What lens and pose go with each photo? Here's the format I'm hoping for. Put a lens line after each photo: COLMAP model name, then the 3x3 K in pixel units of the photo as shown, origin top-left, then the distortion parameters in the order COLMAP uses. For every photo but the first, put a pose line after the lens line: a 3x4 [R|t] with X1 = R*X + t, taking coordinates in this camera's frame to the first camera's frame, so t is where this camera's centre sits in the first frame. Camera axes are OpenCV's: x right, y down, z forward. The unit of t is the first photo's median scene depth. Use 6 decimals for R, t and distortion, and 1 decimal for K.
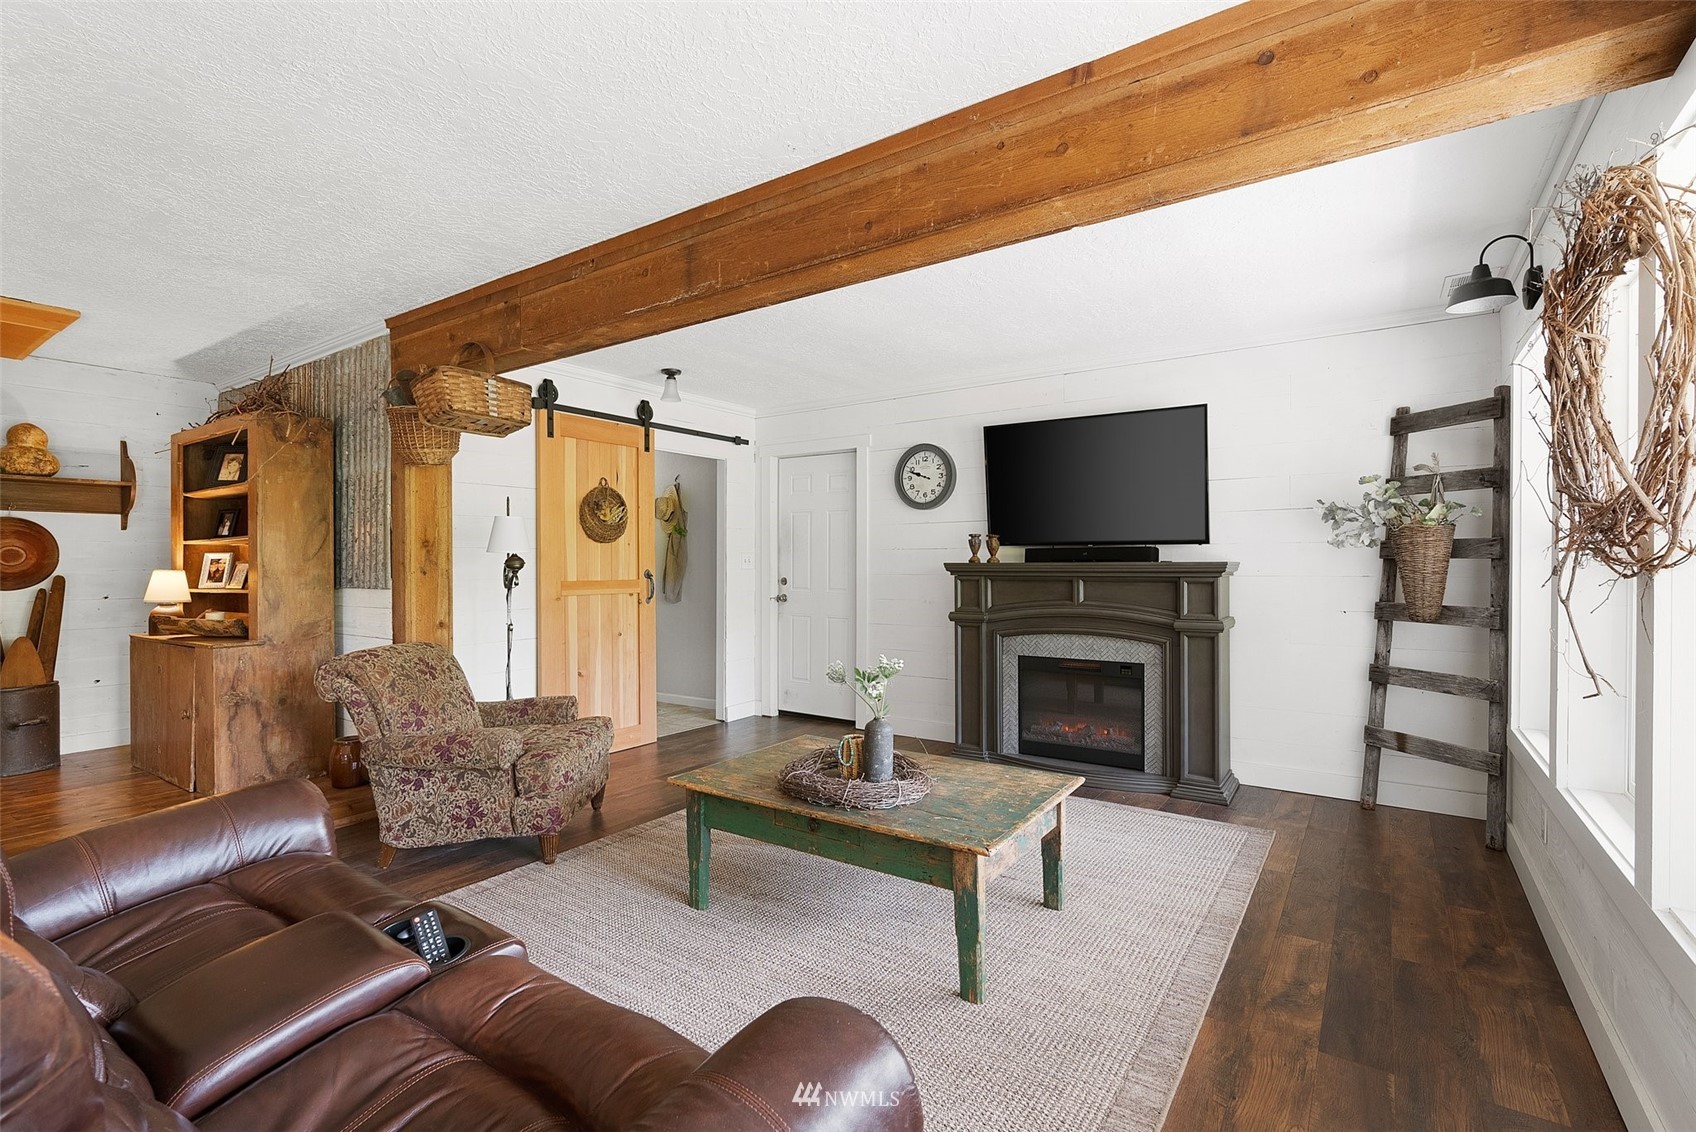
lens RADIAL K [[774.3, 0, 839.7], [0, 774.3, 566.5], [0, 0, 1]] dist [0.003969, 0.000584]
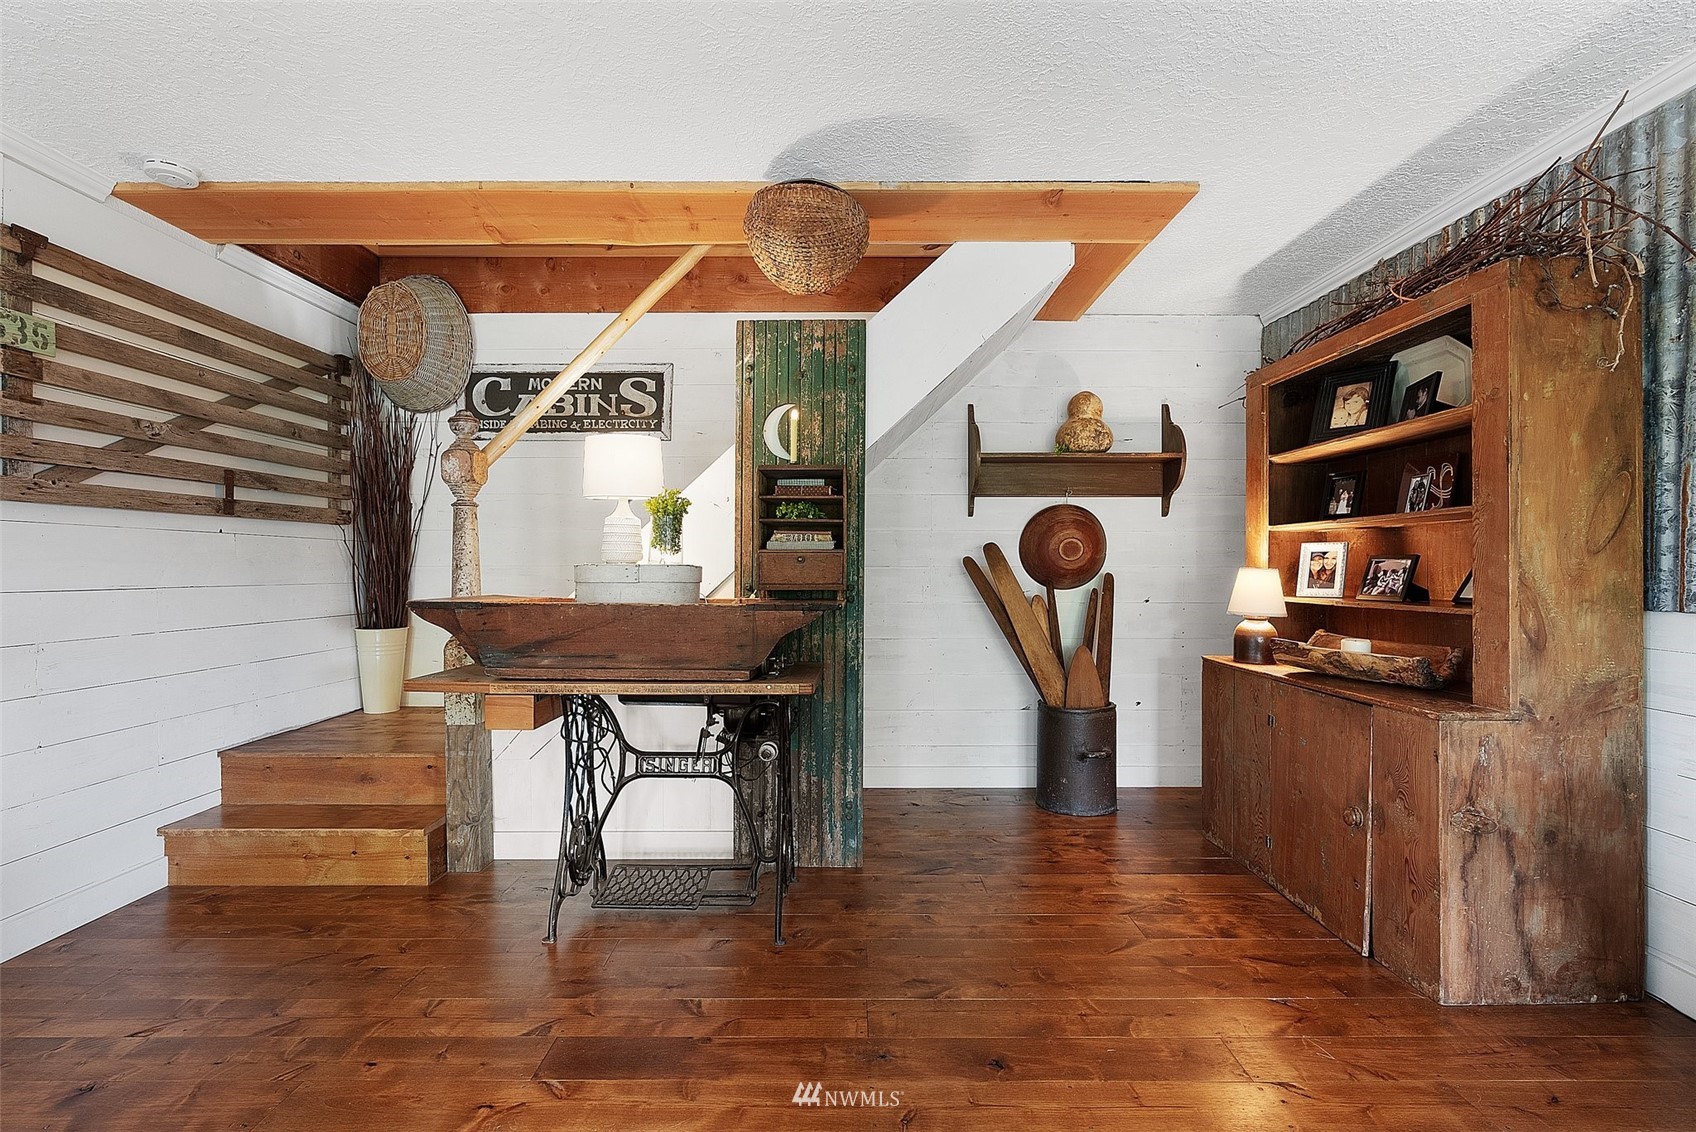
lens RADIAL K [[774.3, 0, 845.4], [0, 774.3, 563.8], [0, 0, 1]] dist [0.003969, 0.000584]
pose [[0.577630, 0.007271, -0.816266, -0.522697], [-0.006426, 0.999970, 0.004360, -0.000069], [0.816273, 0.002727, 0.577659, 0.313838]]
